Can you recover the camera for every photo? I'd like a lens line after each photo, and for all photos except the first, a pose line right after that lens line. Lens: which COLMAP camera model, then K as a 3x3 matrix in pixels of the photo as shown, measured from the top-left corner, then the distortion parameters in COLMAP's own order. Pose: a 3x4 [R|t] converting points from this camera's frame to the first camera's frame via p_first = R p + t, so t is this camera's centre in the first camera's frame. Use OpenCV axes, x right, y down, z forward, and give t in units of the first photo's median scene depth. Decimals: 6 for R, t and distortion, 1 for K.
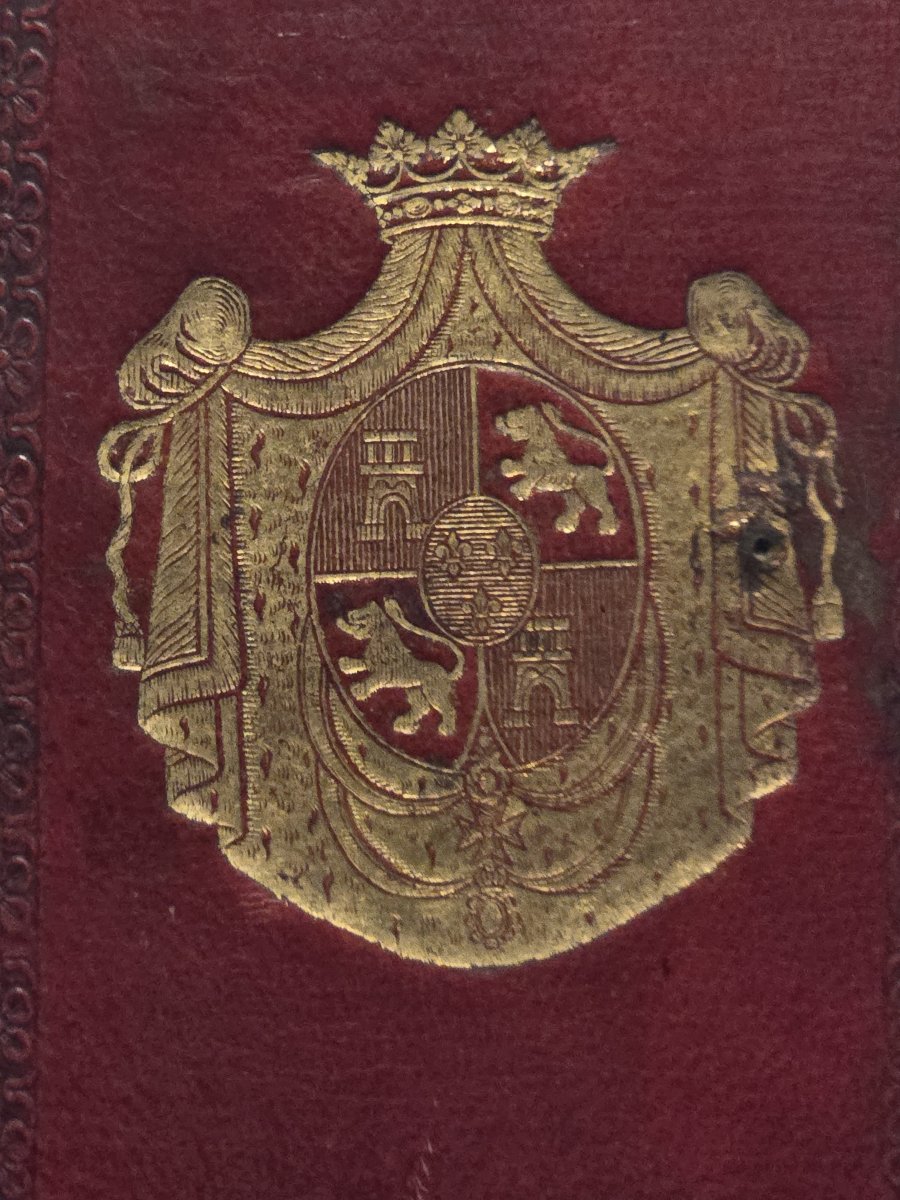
lens RADIAL K [[3062.5, 0, 445.5], [0, 3062.5, 604.9], [0, 0, 1]] dist [-0.080549, 0.000000]
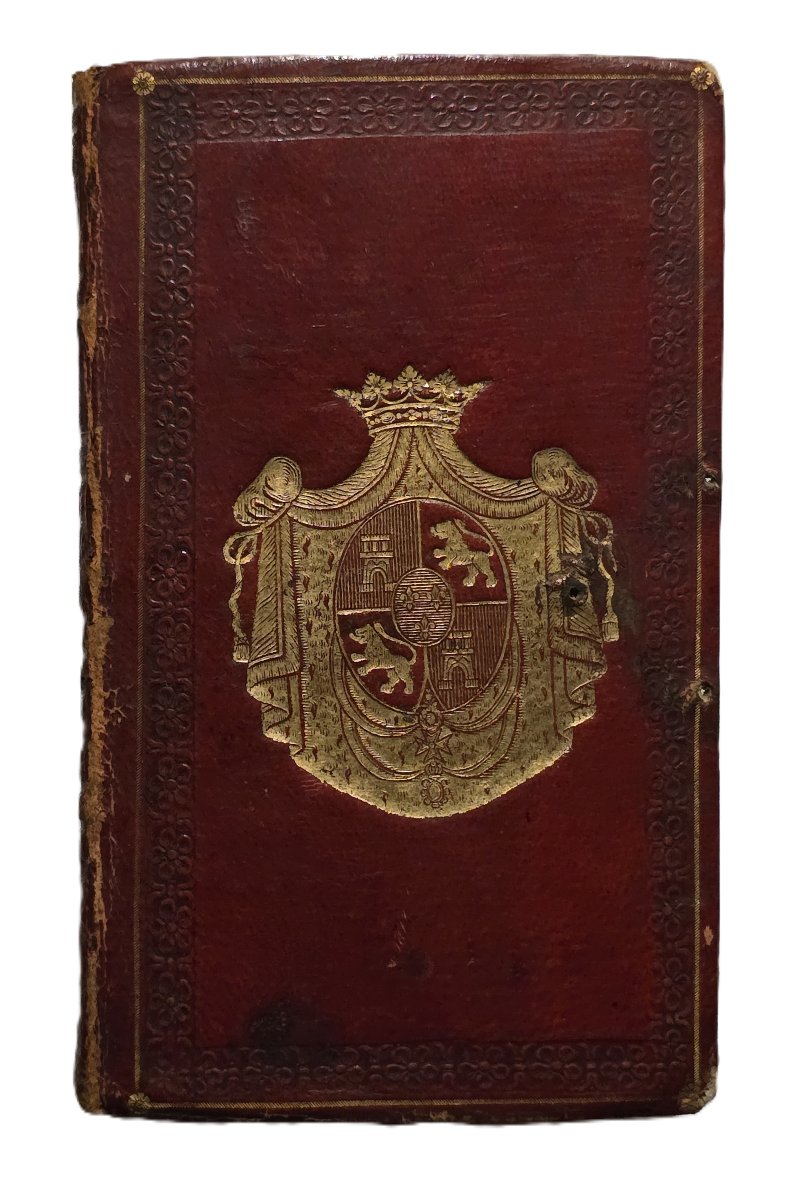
lens RADIAL K [[1025.2, 0, 350.2], [0, 1025.2, 578.7], [0, 0, 1]] dist [0.127780, -0.005011]
pose [[0.999813, -0.018686, -0.005003, -0.031477], [0.018727, 0.999791, 0.008142, -0.035239], [0.004849, -0.008234, 0.999954, 0.359702]]
